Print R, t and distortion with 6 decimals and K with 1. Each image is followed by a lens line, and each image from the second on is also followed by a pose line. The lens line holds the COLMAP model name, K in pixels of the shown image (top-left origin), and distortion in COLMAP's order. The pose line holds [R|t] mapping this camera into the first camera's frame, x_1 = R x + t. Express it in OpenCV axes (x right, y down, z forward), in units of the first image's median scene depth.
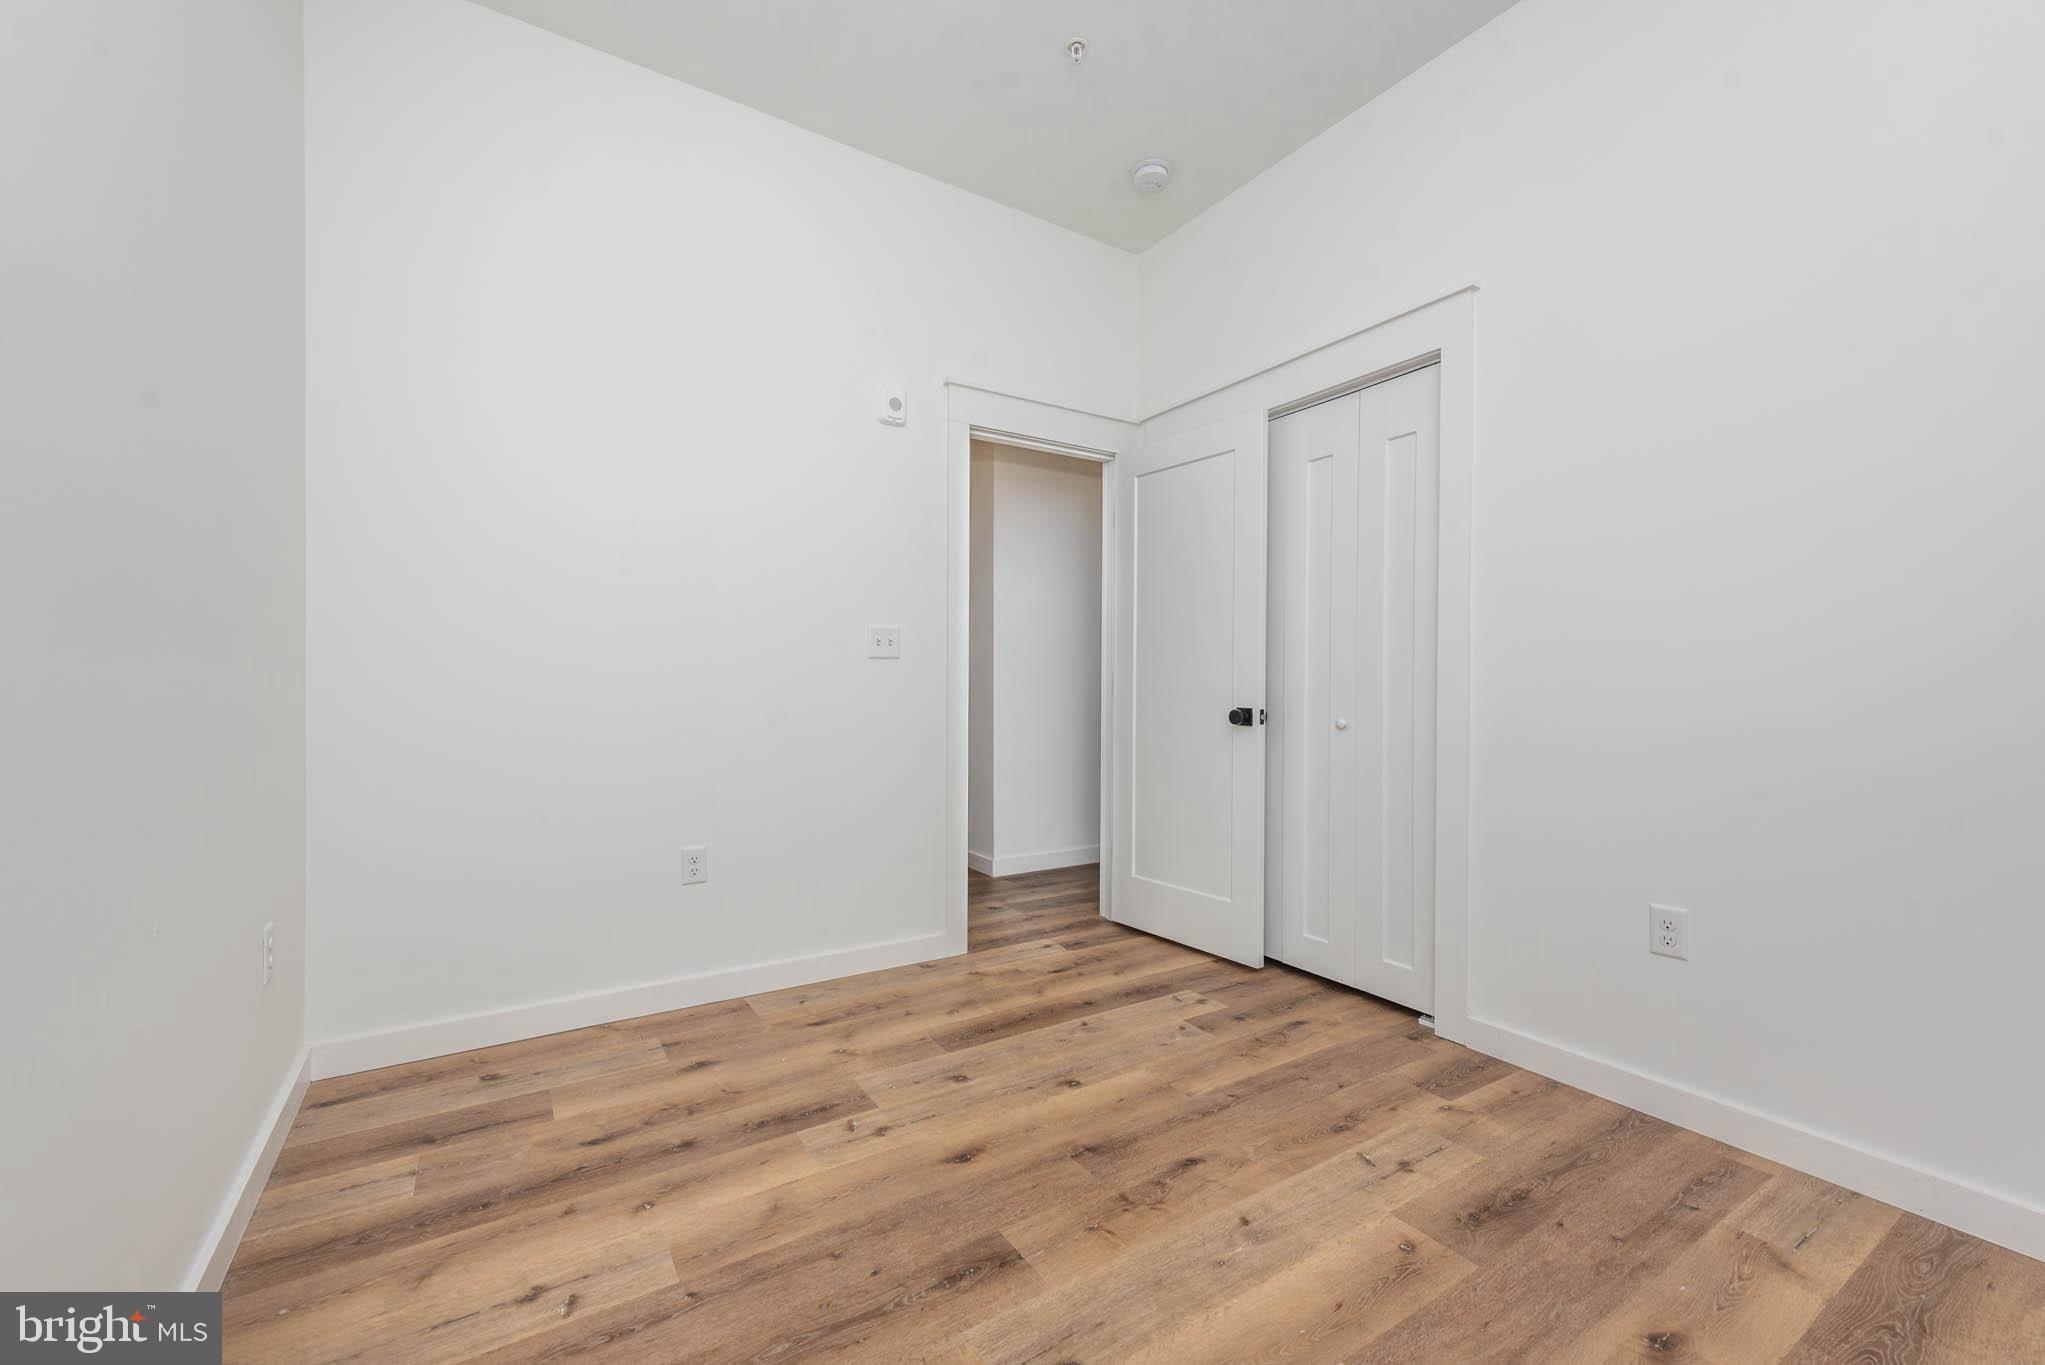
lens RADIAL K [[823.7, 0, 1007.0], [0, 823.7, 682.3], [0, 0, 1]] dist [0.019901, -0.006489]
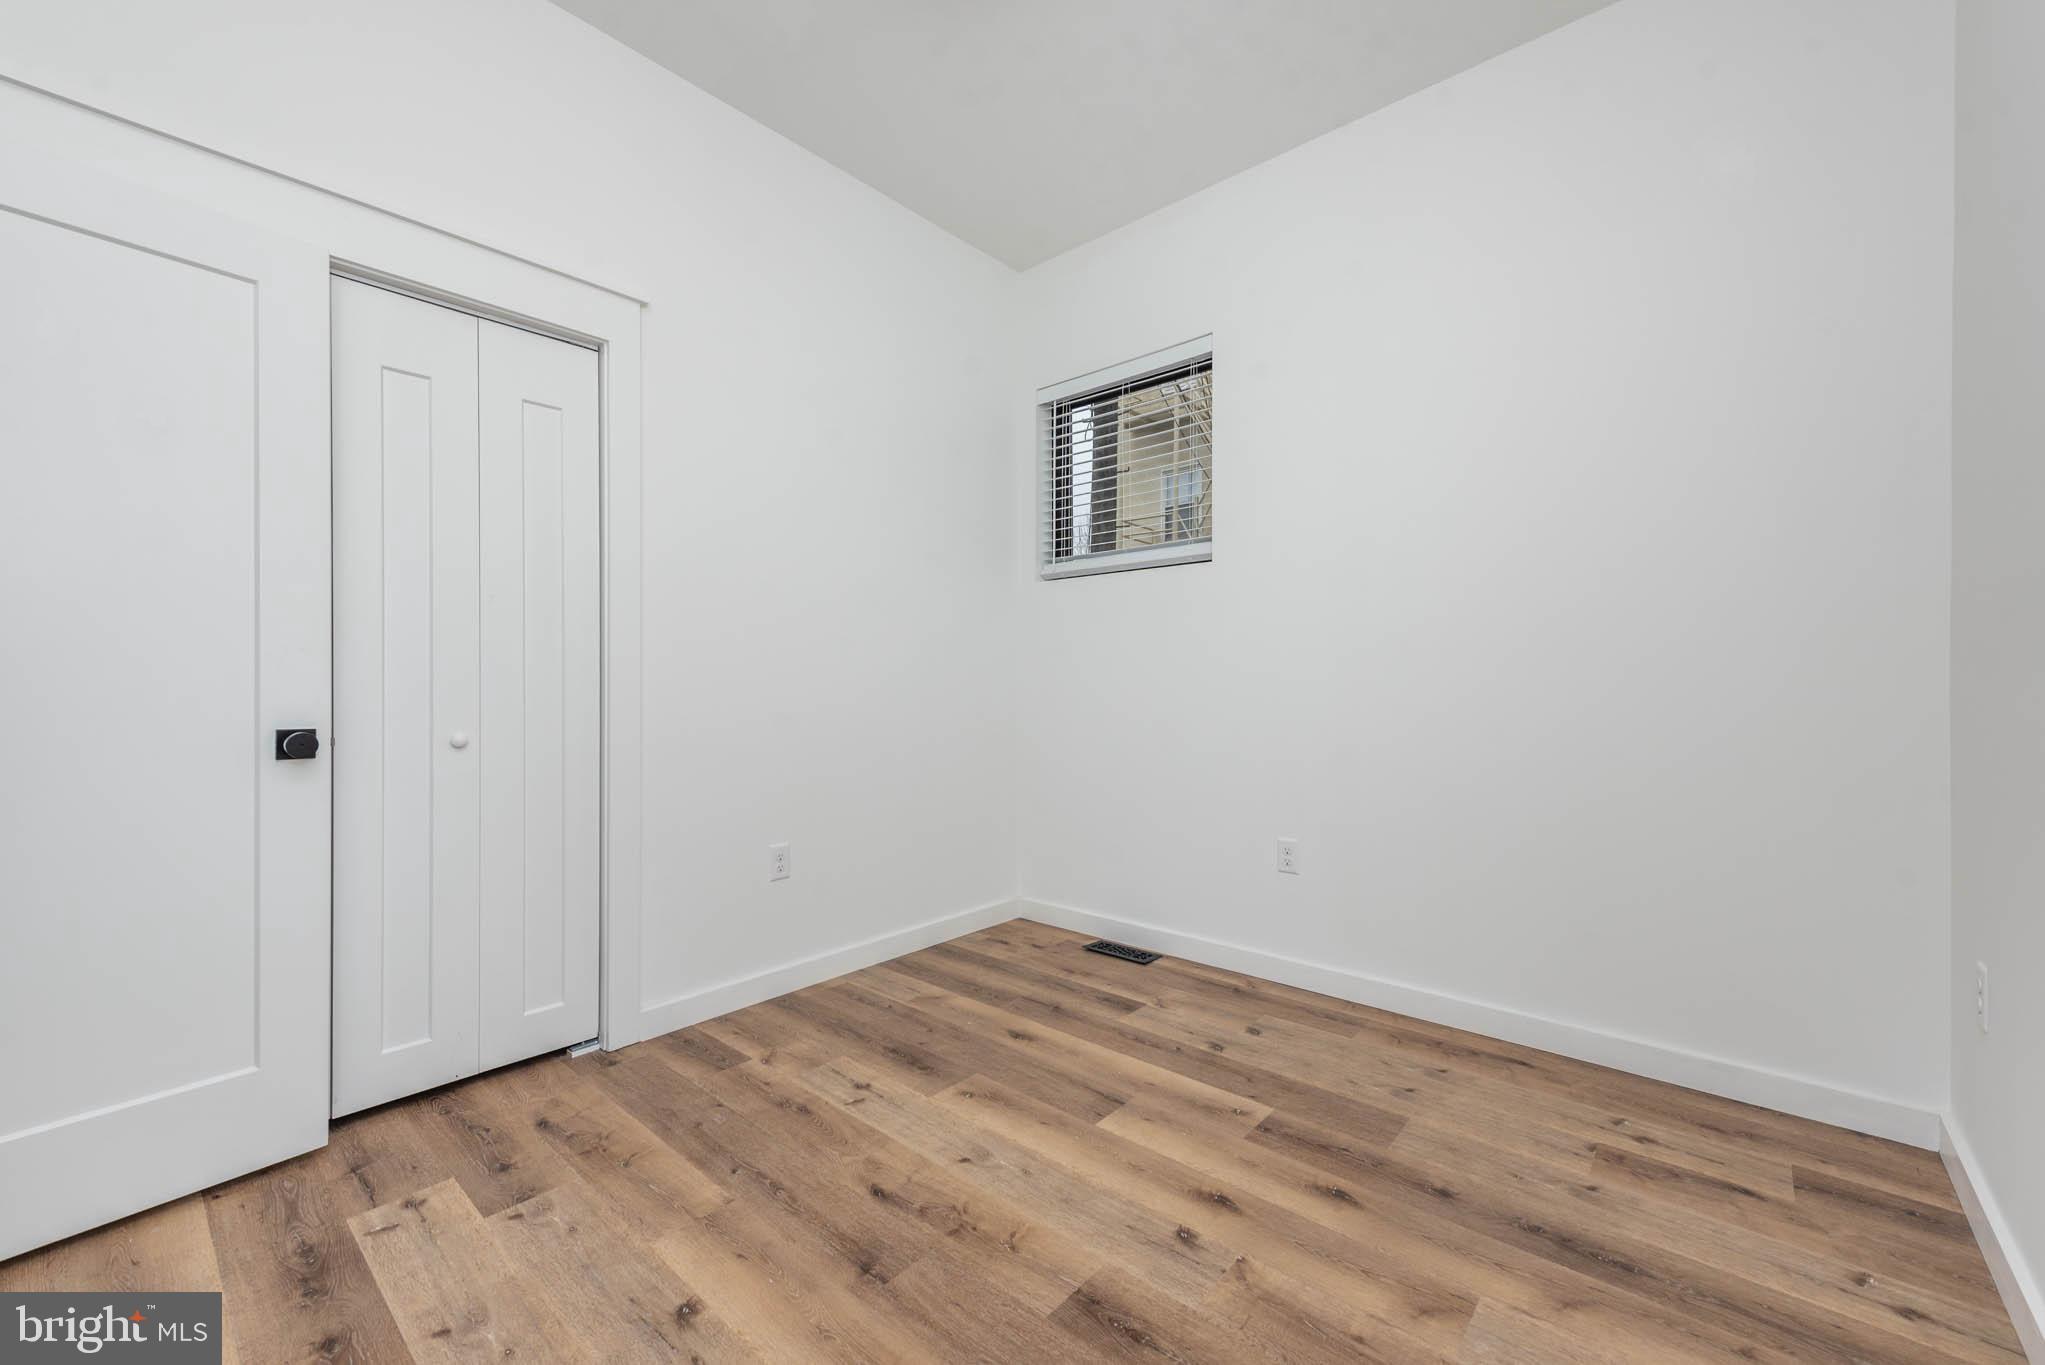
lens RADIAL K [[823.7, 0, 1013.9], [0, 823.7, 679.3], [0, 0, 1]] dist [0.019901, -0.006489]
pose [[-0.284640, 0.001044, 0.958634, -0.653946], [-0.005095, 0.999984, -0.002601, -0.009558], [-0.958621, -0.005624, -0.284630, 0.996242]]
